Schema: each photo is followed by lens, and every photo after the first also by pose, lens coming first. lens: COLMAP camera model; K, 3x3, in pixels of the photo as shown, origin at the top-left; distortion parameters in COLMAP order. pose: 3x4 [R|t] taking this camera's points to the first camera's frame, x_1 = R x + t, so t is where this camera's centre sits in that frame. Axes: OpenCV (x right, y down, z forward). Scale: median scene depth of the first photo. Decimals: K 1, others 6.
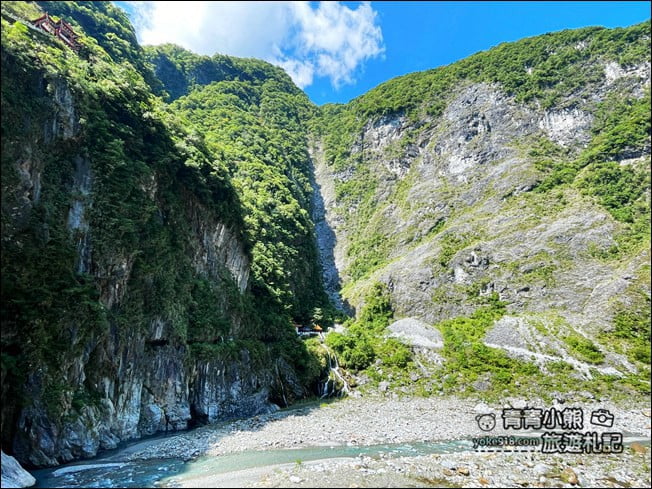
lens RADIAL K [[336.0, 0, 323.2], [0, 336.0, 242.7], [0, 0, 1]] dist [-0.012019, 0.006511]
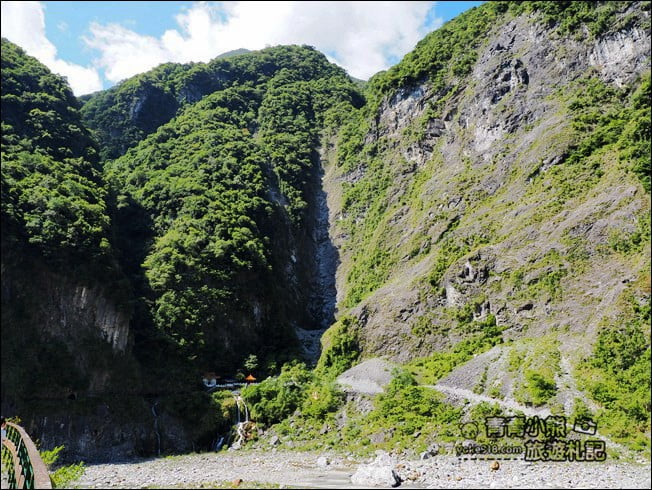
lens RADIAL K [[472.3, 0, 338.7], [0, 472.3, 241.8], [0, 0, 1]] dist [-0.074942, 0.054281]
pose [[0.946399, -0.141985, -0.290119, 0.428445], [0.135209, 0.989867, -0.043379, -0.010709], [0.293339, 0.001827, 0.956007, -0.076849]]
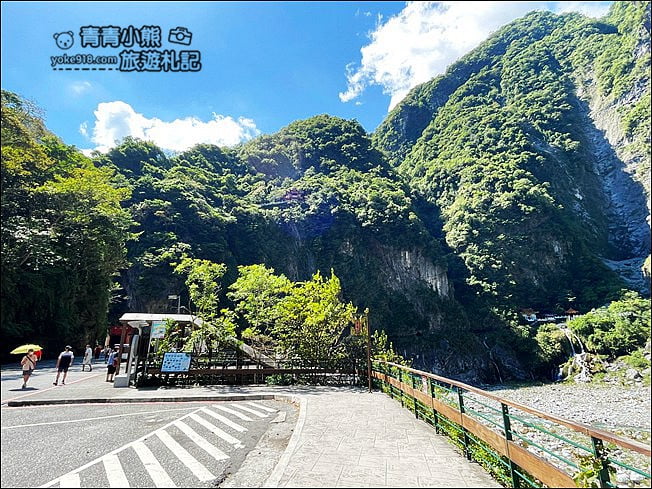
lens RADIAL K [[336.0, 0, 323.2], [0, 336.0, 242.7], [0, 0, 1]] dist [-0.012019, 0.006511]
pose [[0.486113, -0.291643, -0.823795, 0.320987], [0.303207, 0.940398, -0.154004, 0.010619], [0.819610, -0.174918, 0.545568, -0.010901]]
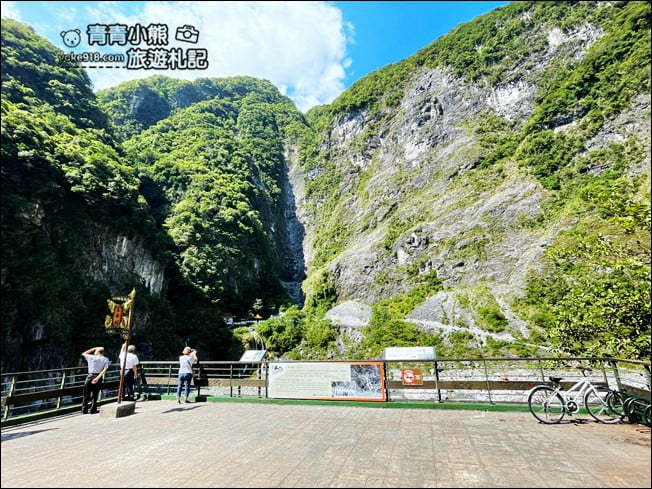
lens RADIAL K [[311.4, 0, 326.0], [0, 311.4, 244.5], [0, 0, 1]] dist [-0.015262, 0.007332]
pose [[0.990417, -0.099052, -0.096242, 0.233399], [0.101901, 0.994477, 0.025134, 0.007969], [0.093221, -0.034700, 0.995041, -0.001806]]
